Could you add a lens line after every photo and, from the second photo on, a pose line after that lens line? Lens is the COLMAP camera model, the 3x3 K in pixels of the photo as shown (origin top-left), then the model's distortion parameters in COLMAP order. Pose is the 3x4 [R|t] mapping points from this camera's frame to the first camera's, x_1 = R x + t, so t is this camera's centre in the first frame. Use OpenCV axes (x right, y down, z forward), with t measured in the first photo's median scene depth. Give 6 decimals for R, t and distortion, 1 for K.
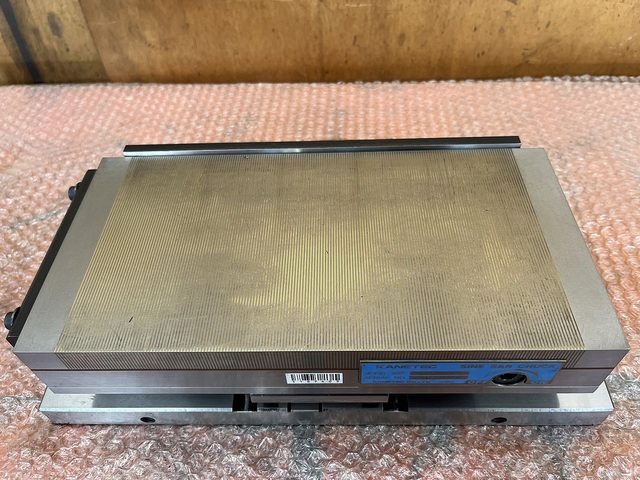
lens RADIAL K [[493.0, 0, 320.0], [0, 493.0, 240.0], [0, 0, 1]] dist [0.056662, -0.115351]
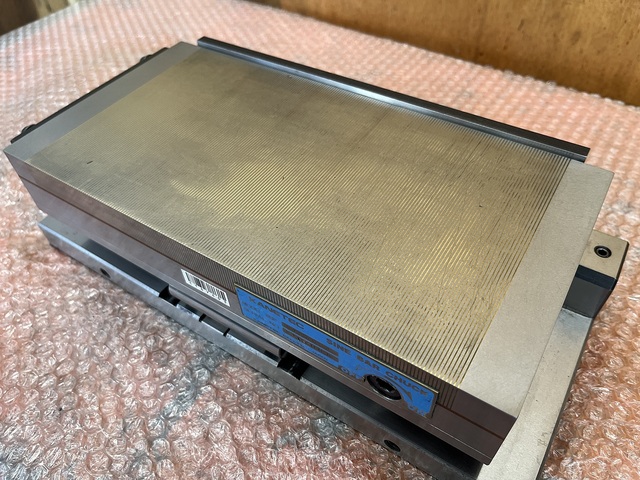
lens RADIAL K [[493.0, 0, 316.3], [0, 493.0, 242.2], [0, 0, 1]] dist [0.068065, -0.130811]
pose [[0.847603, 0.396567, -0.352568, 0.230470], [-0.394090, 0.915389, 0.082199, 0.017721], [0.355334, 0.069272, 0.932169, 0.087673]]
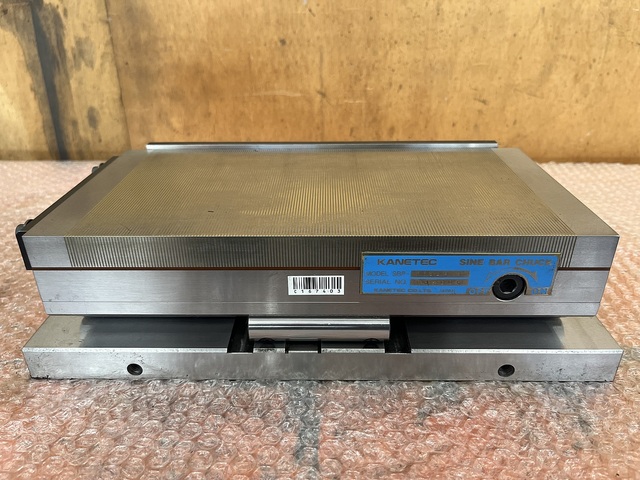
lens RADIAL K [[494.0, 0, 318.1], [0, 494.0, 239.9], [0, 0, 1]] dist [0.001383, 0.001993]
pose [[0.999409, 0.033504, 0.007731, -0.008811], [-0.028229, 0.927865, -0.371847, 0.276081], [-0.019632, 0.371409, 0.928262, 0.018650]]
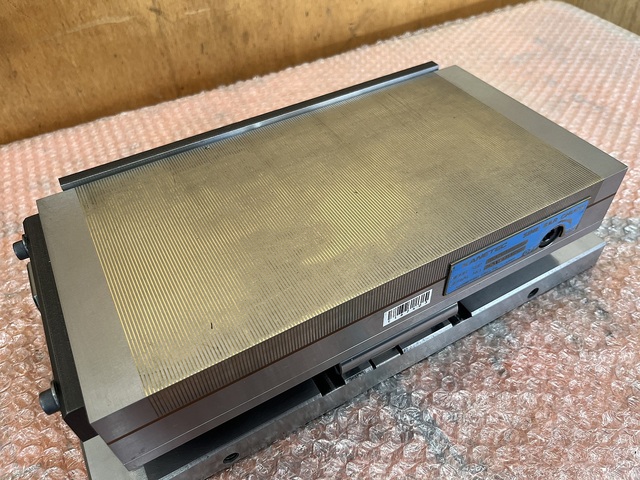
lens RADIAL K [[493.0, 0, 316.3], [0, 493.0, 242.2], [0, 0, 1]] dist [0.068065, -0.130811]
pose [[0.864371, -0.349485, 0.361556, -0.230241], [0.379072, 0.925291, -0.011848, 0.051000], [-0.330404, 0.147297, 0.932275, 0.066863]]
